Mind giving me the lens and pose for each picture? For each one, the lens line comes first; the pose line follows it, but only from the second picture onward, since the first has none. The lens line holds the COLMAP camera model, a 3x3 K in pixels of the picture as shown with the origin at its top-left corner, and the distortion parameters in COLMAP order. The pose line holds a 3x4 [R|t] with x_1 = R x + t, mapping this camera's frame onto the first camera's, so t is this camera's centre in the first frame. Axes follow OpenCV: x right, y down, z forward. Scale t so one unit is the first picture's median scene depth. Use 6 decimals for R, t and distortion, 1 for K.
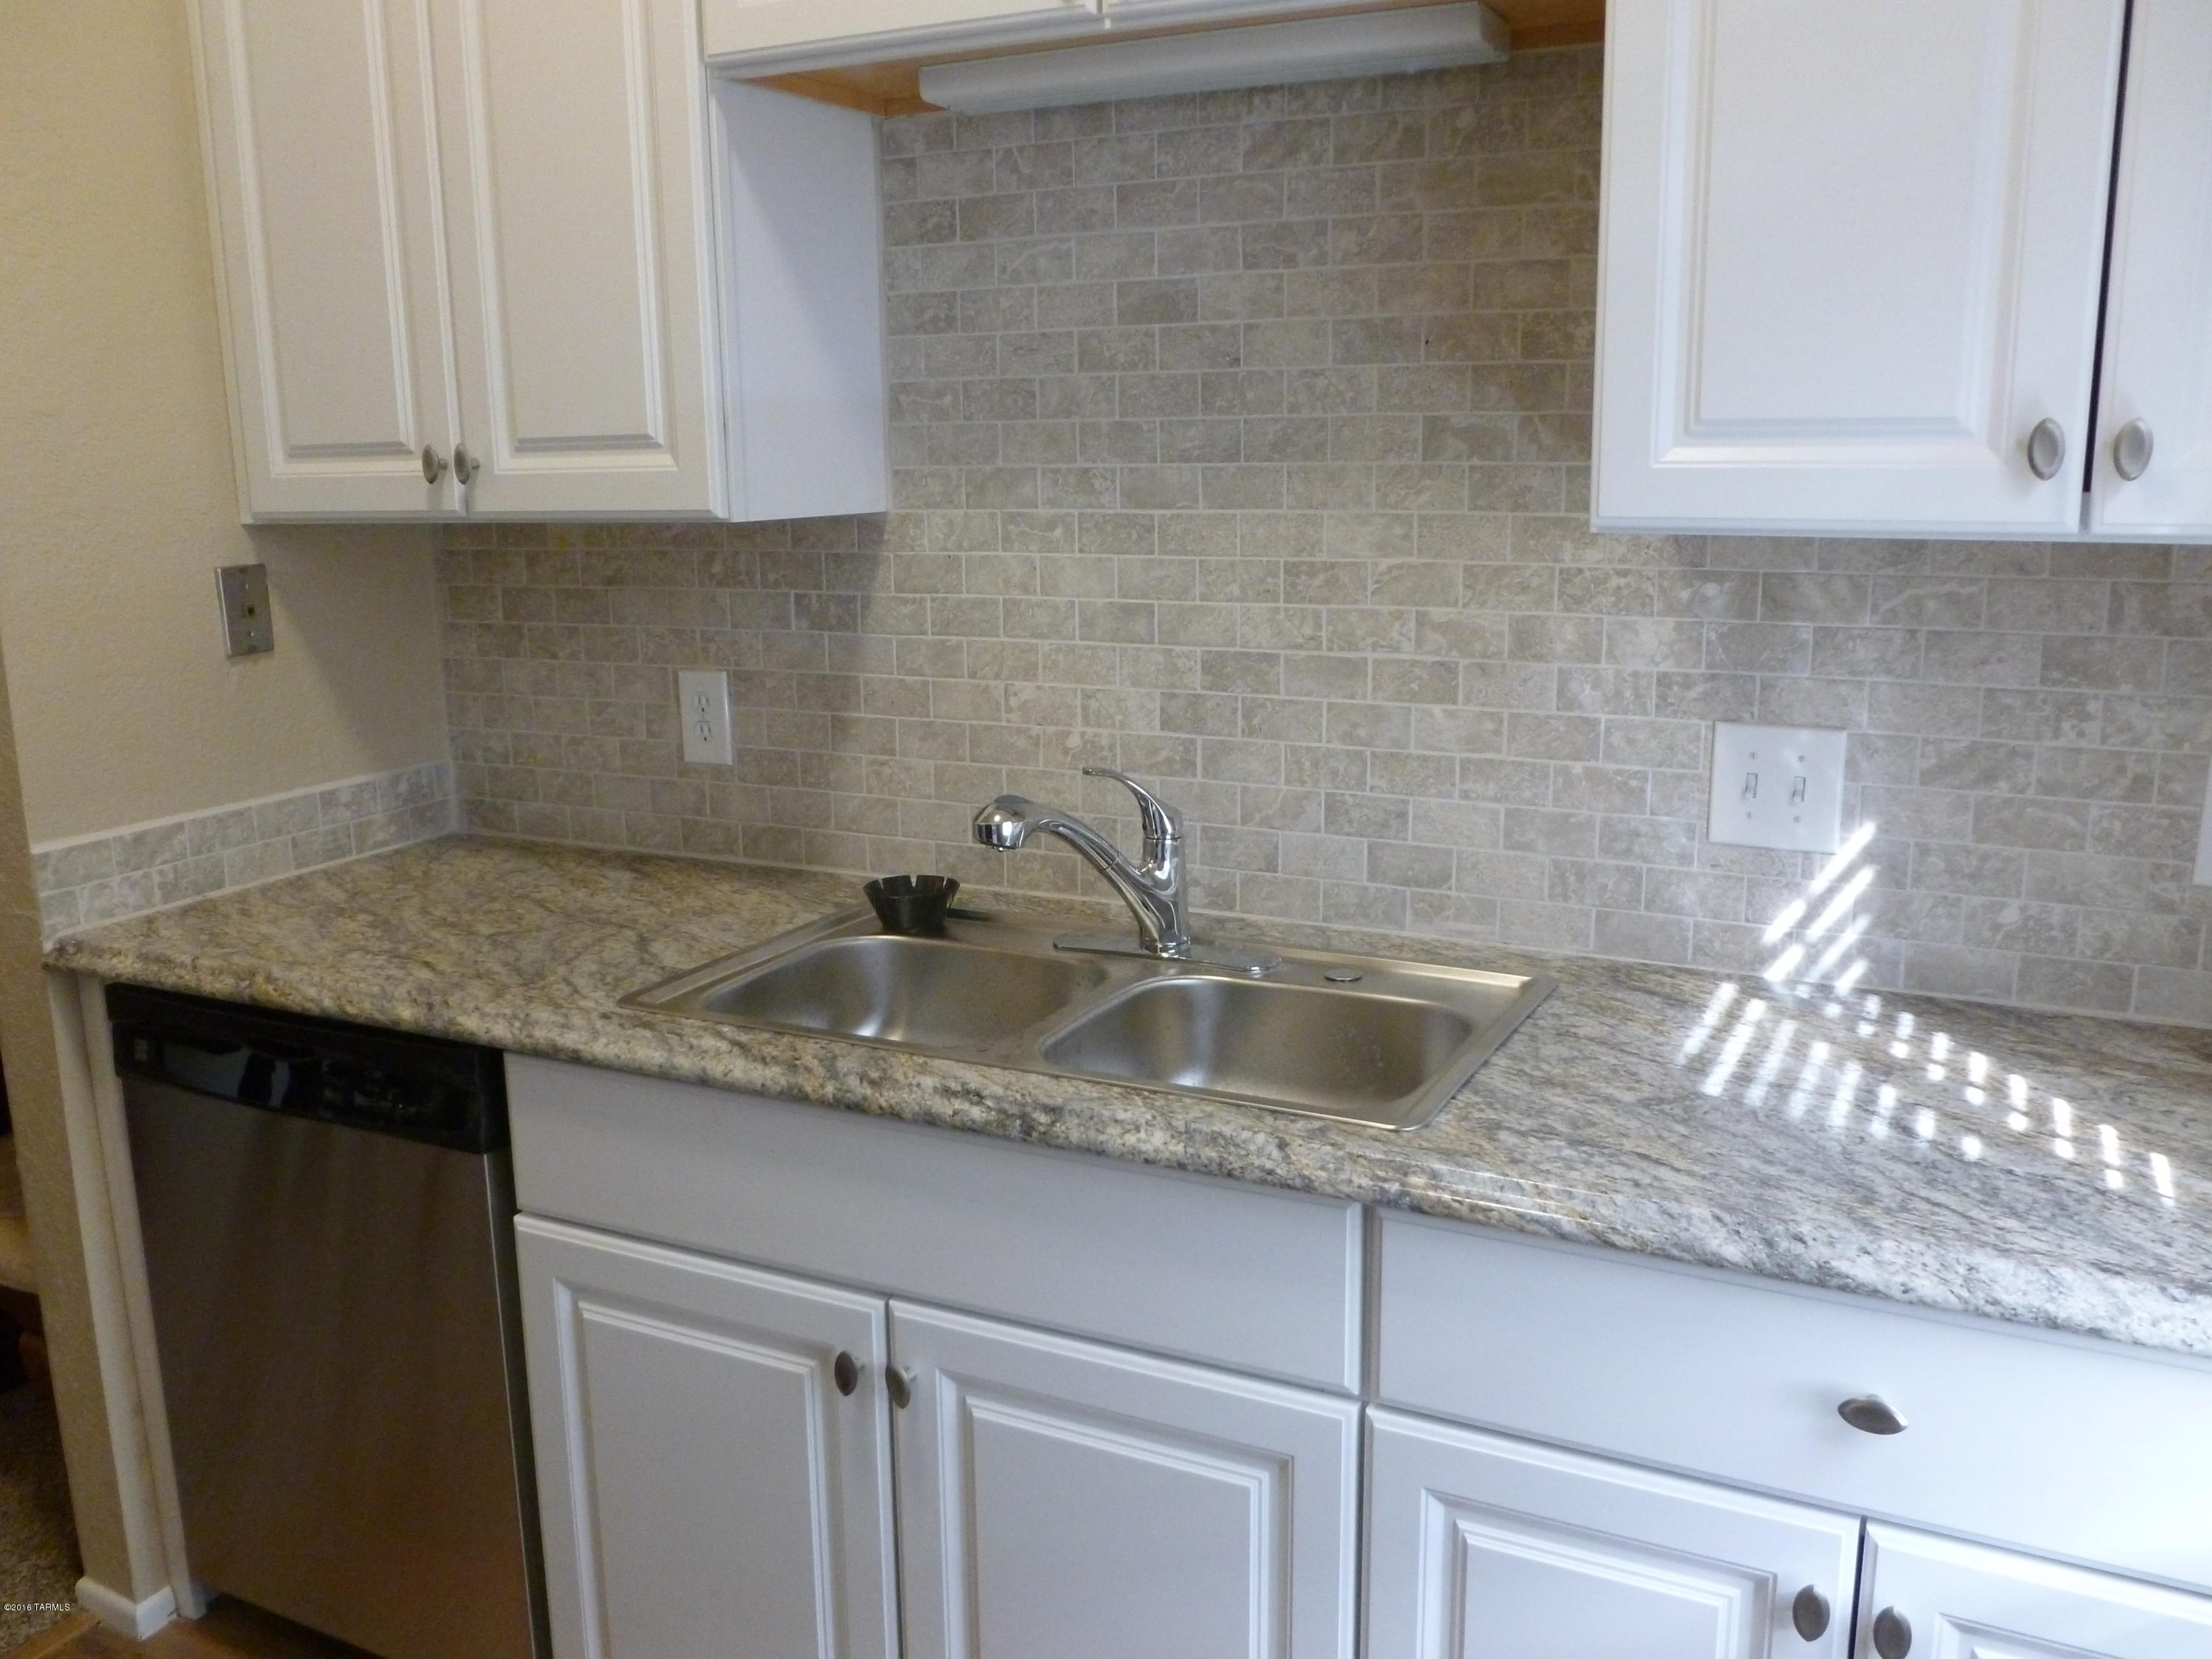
lens RADIAL K [[1883.7, 0, 1096.4], [0, 1883.7, 826.1], [0, 0, 1]] dist [-0.031401, -0.002737]
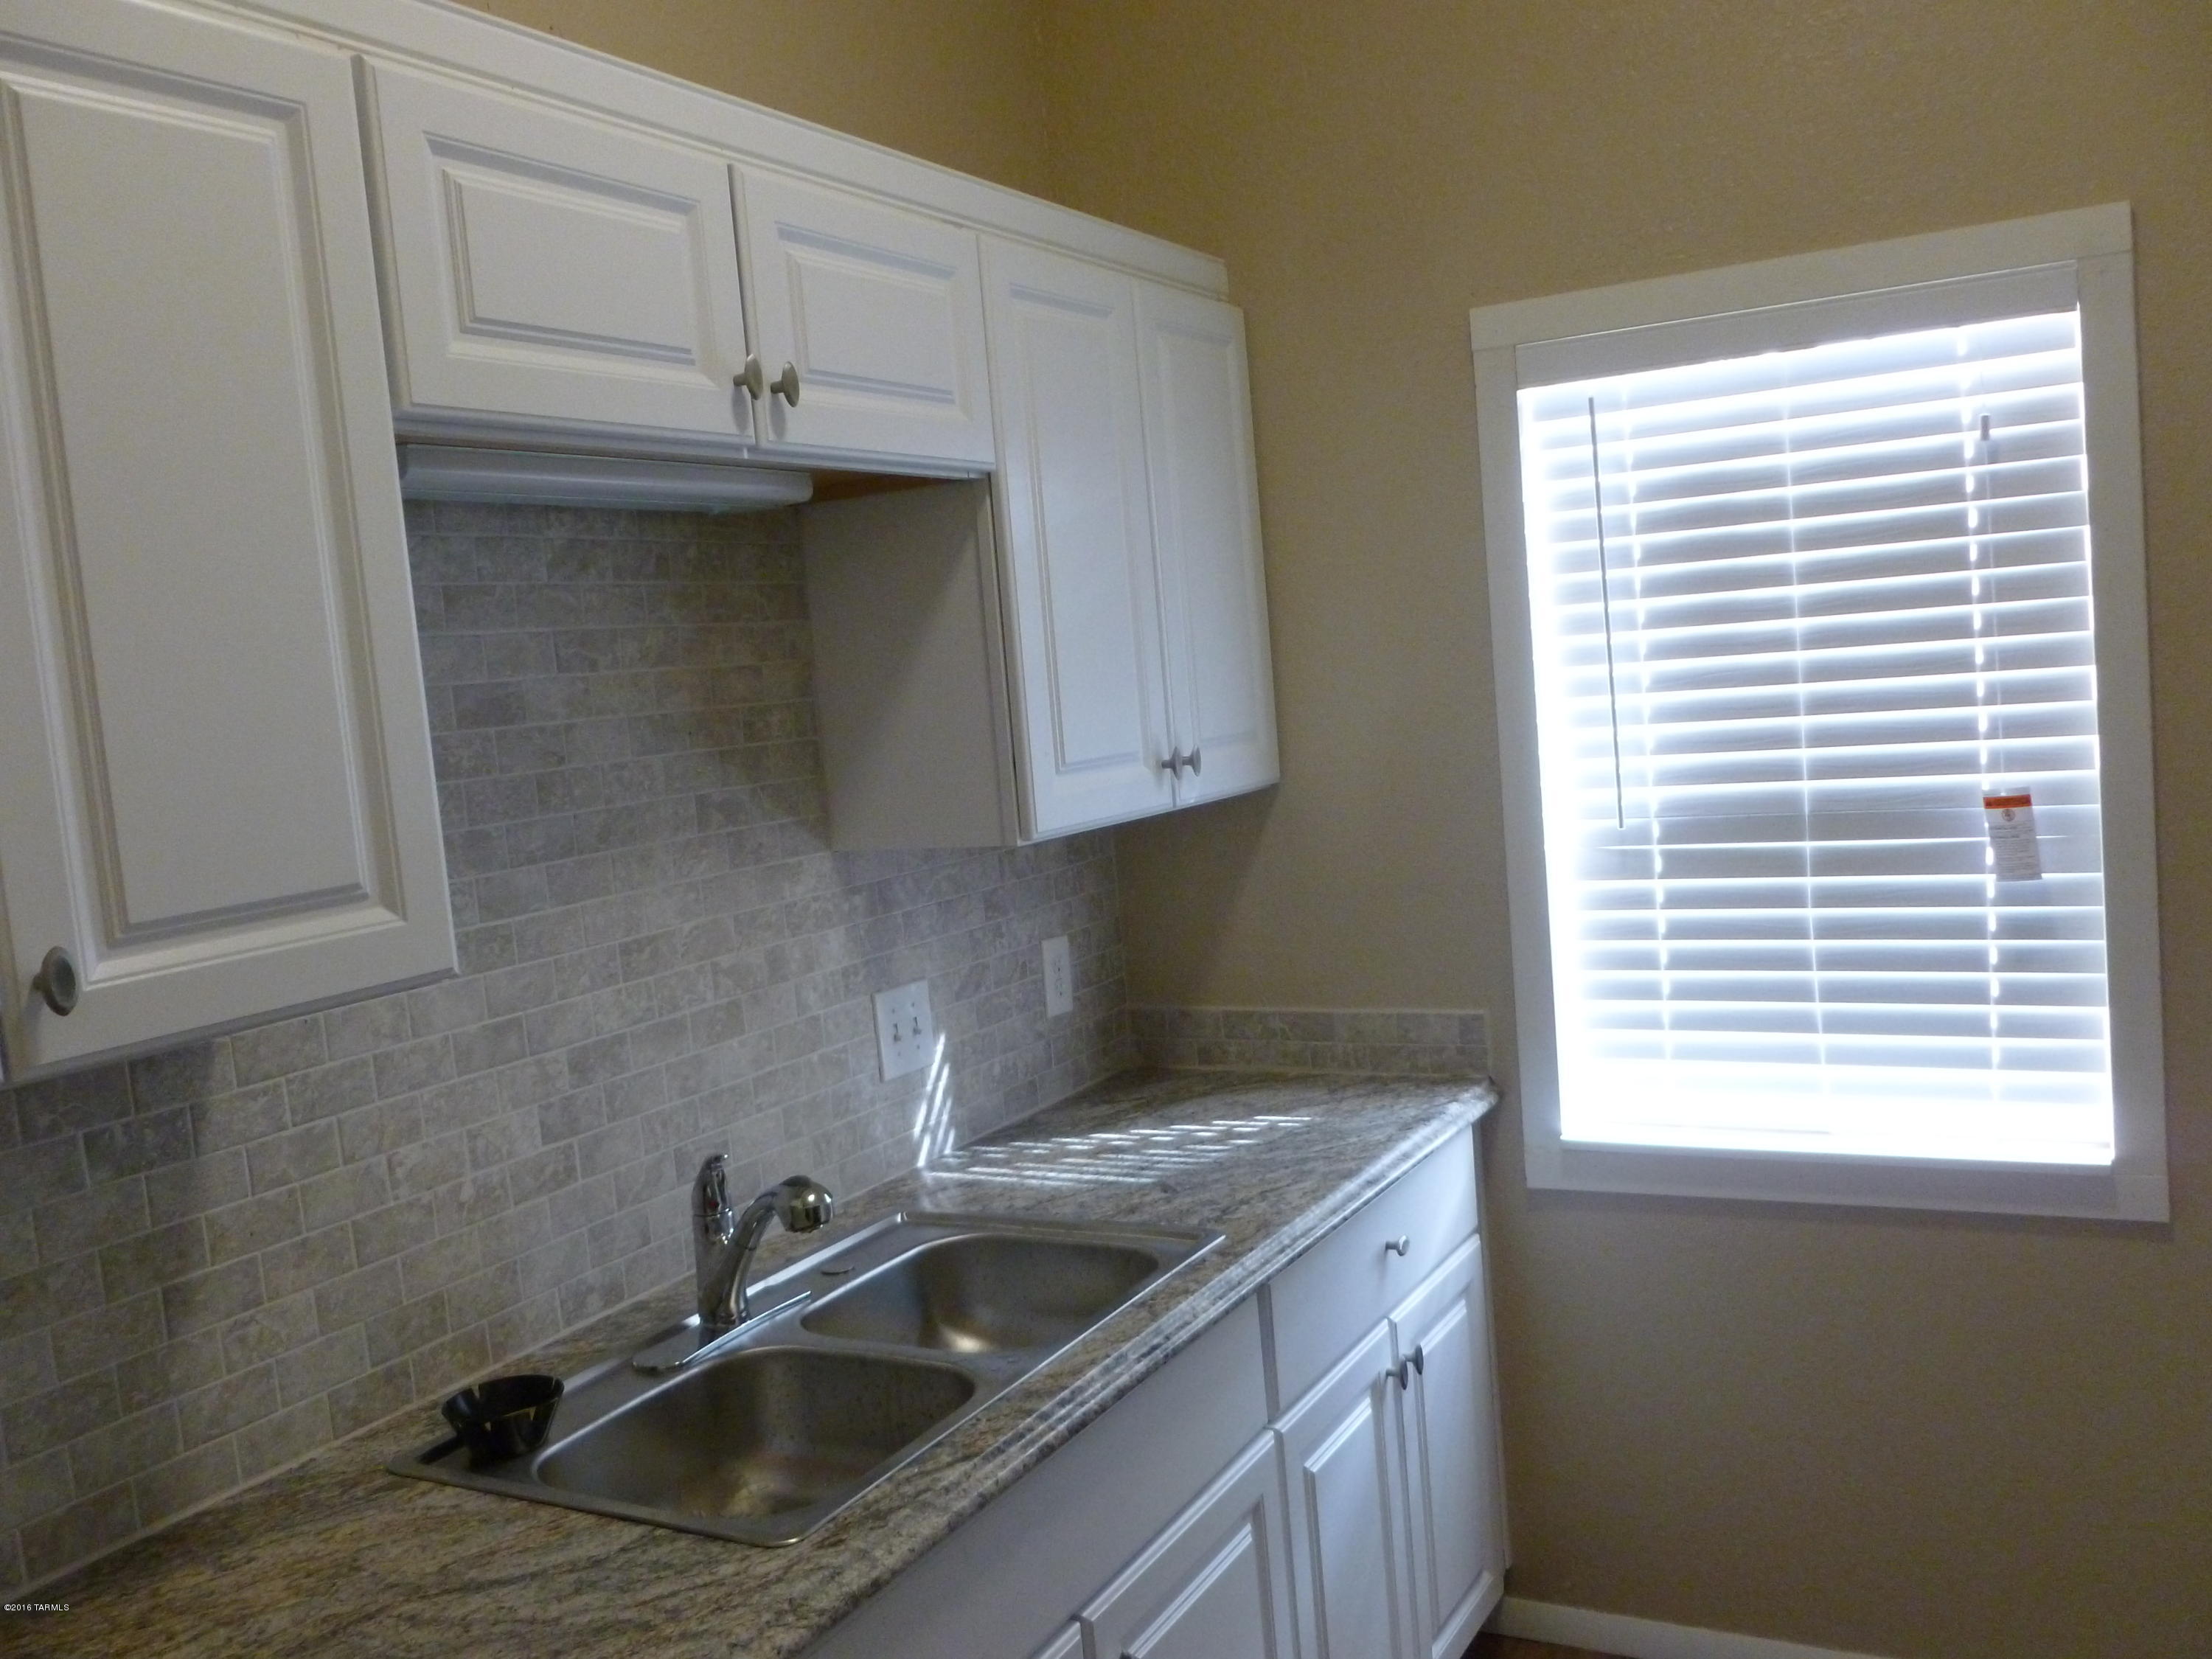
lens RADIAL K [[1883.7, 0, 1093.0], [0, 1883.7, 841.3], [0, 0, 1]] dist [-0.031401, -0.002737]
pose [[0.038932, -0.078642, 0.996142, -0.972107], [0.295290, 0.953281, 0.063717, -0.193152], [-0.954614, 0.291670, 0.060335, 0.705919]]
